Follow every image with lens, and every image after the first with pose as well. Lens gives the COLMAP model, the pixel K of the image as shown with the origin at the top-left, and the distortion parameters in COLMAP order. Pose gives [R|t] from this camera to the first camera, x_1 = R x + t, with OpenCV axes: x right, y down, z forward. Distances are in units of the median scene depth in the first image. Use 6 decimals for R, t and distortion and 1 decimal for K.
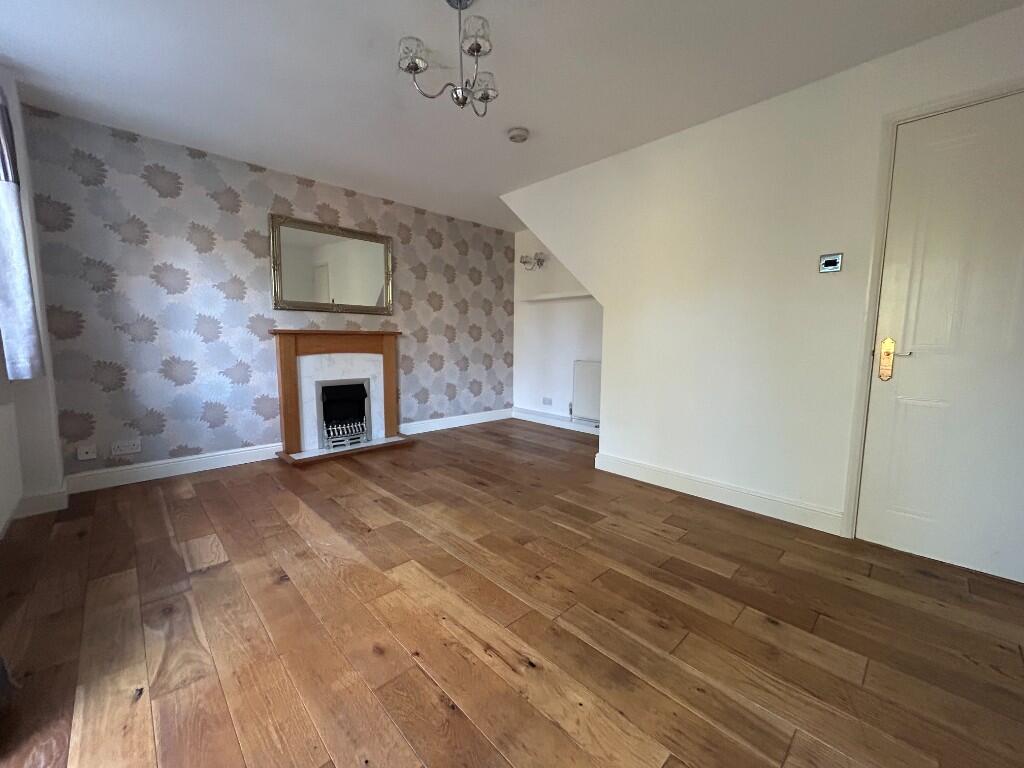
lens RADIAL K [[411.4, 0, 511.9], [0, 411.4, 387.4], [0, 0, 1]] dist [-0.000722, 0.000288]
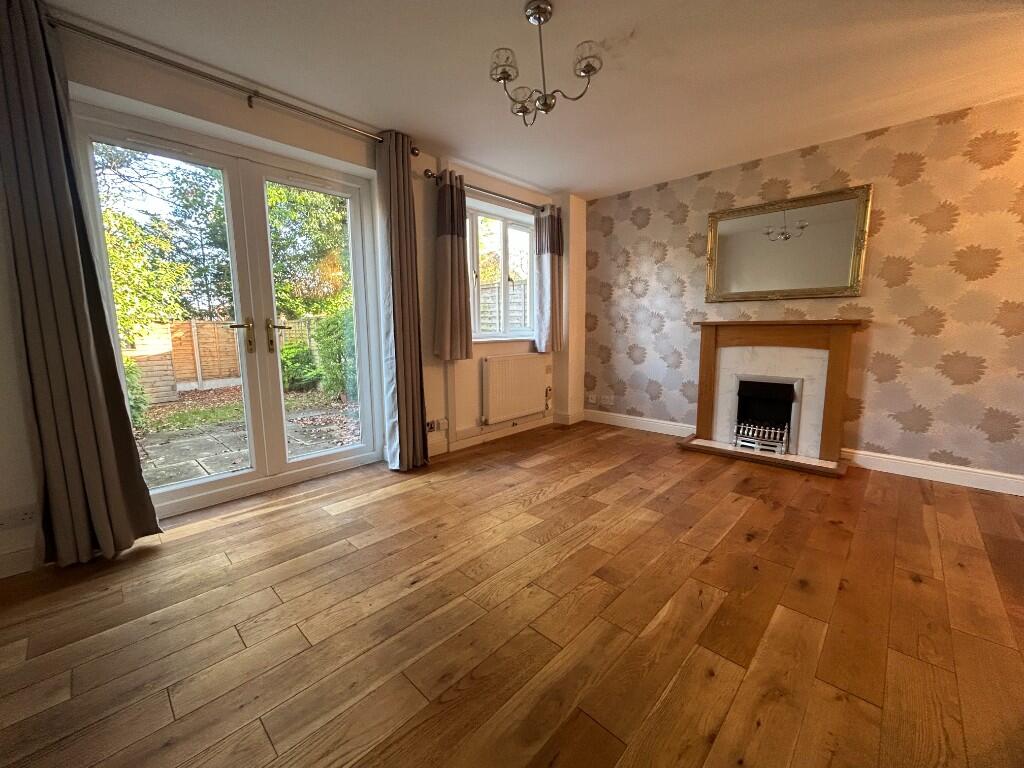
lens RADIAL K [[411.4, 0, 508.2], [0, 411.4, 385.5], [0, 0, 1]] dist [-0.000722, 0.000288]
pose [[0.041122, 0.130912, -0.990541, 0.520663], [-0.109062, 0.986044, 0.125790, -0.058720], [0.993184, 0.102857, 0.054826, 0.473230]]
